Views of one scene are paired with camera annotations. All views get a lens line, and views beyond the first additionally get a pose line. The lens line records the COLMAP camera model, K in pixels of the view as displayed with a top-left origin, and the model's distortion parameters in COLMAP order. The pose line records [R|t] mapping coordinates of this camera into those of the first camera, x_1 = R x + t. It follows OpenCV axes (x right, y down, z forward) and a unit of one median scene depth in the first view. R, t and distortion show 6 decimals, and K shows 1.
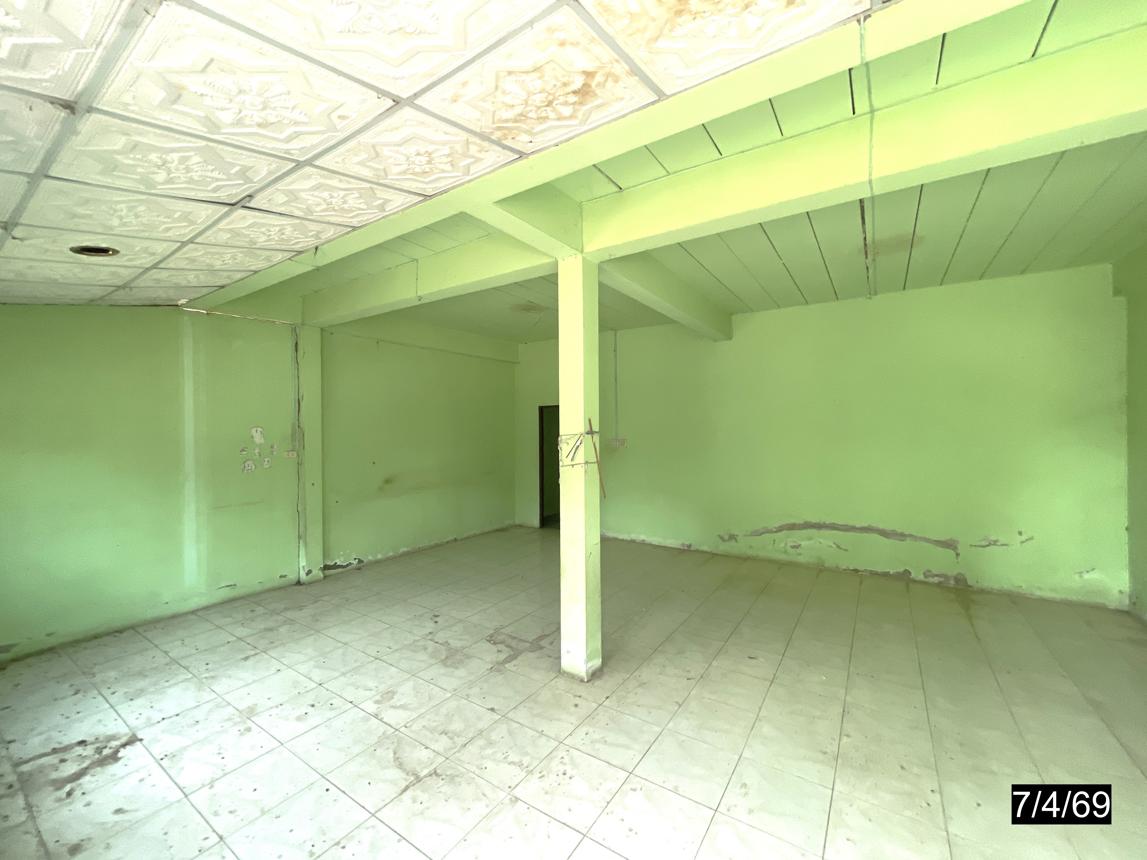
lens RADIAL K [[462.5, 0, 573.5], [0, 462.5, 430.0], [0, 0, 1]] dist [-0.000977, 0.000021]
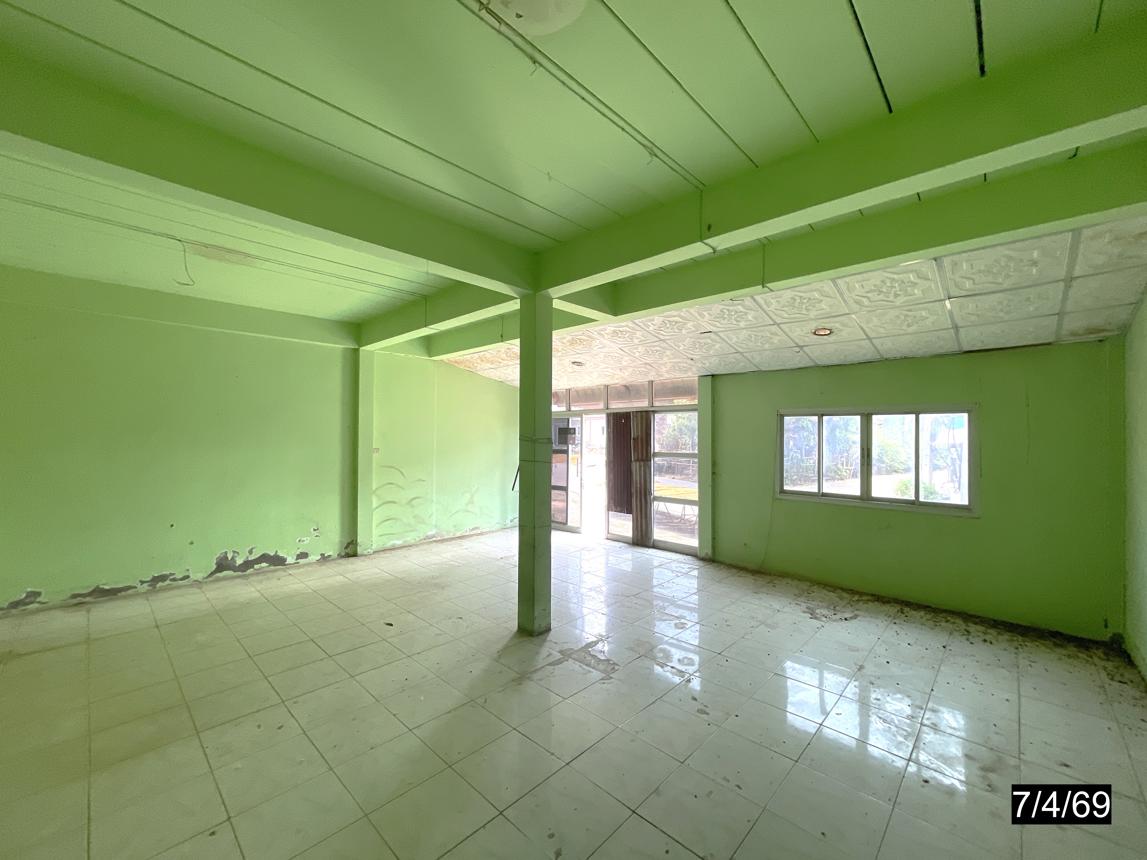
lens RADIAL K [[462.5, 0, 573.5], [0, 462.5, 430.0], [0, 0, 1]] dist [-0.000977, 0.000021]
pose [[-0.985364, 0.005970, 0.170360, -0.297054], [0.003911, 0.999915, -0.012420, 0.006248], [-0.170419, -0.011572, -0.985304, 2.190841]]
